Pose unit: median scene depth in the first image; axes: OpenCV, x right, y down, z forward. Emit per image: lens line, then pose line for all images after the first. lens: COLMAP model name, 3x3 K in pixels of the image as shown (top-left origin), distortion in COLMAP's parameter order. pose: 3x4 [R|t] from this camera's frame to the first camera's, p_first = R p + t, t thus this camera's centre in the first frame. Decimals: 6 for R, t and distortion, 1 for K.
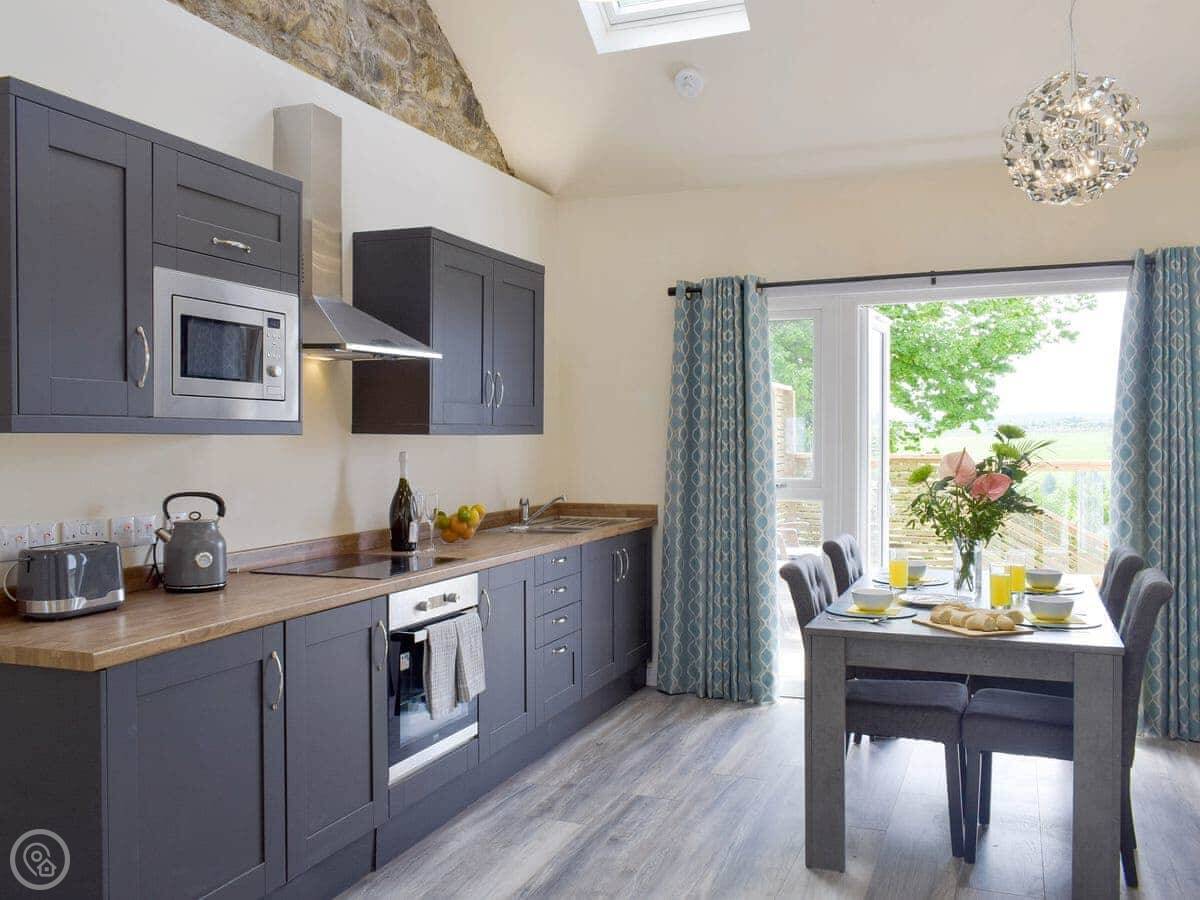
lens RADIAL K [[1170.7, 0, 598.2], [0, 1170.7, 426.9], [0, 0, 1]] dist [0.006127, 0.013469]
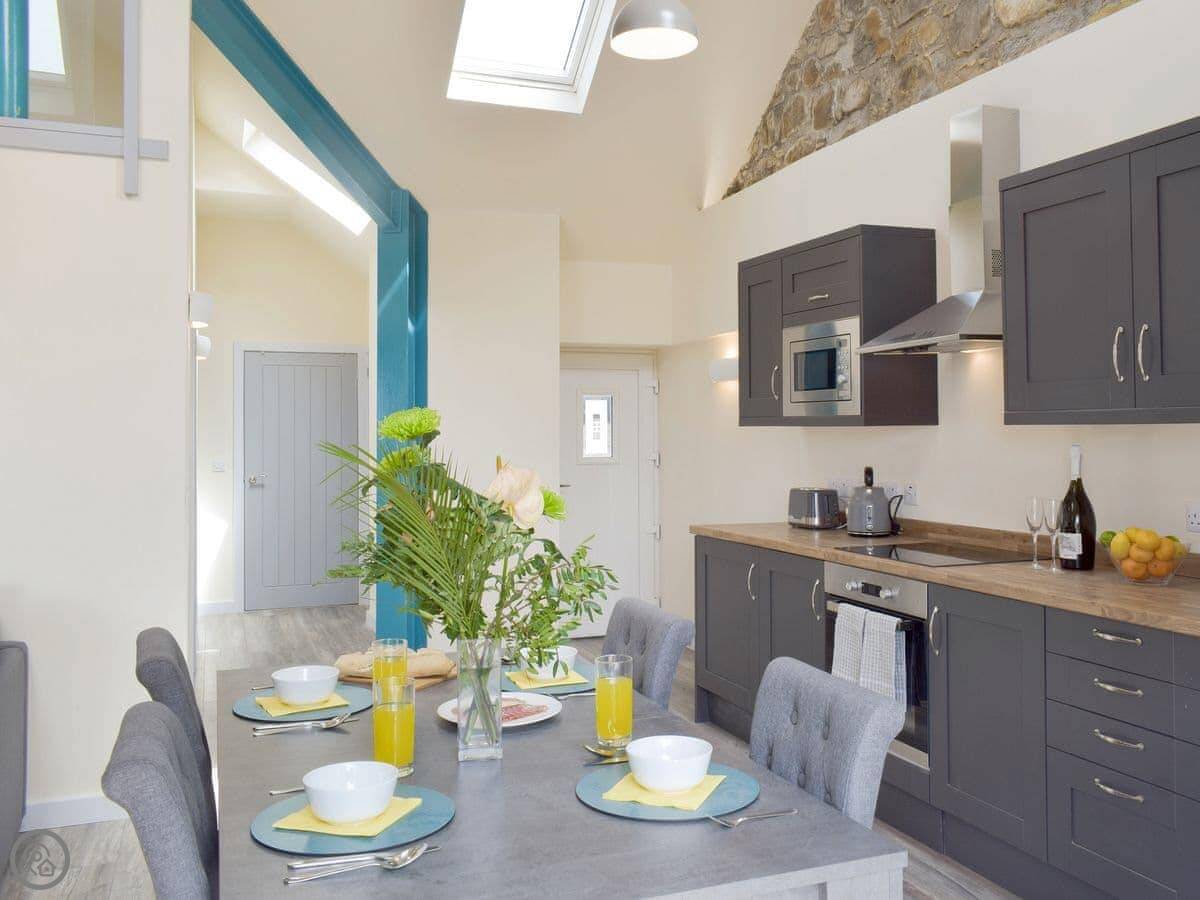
lens RADIAL K [[1170.7, 0, 598.2], [0, 1170.7, 426.9], [0, 0, 1]] dist [0.006127, 0.013469]
pose [[-0.791957, 0.007351, -0.610532, 0.770783], [0.014990, 0.999860, -0.007405, 0.012999], [0.610392, -0.015016, -0.791957, 1.919242]]
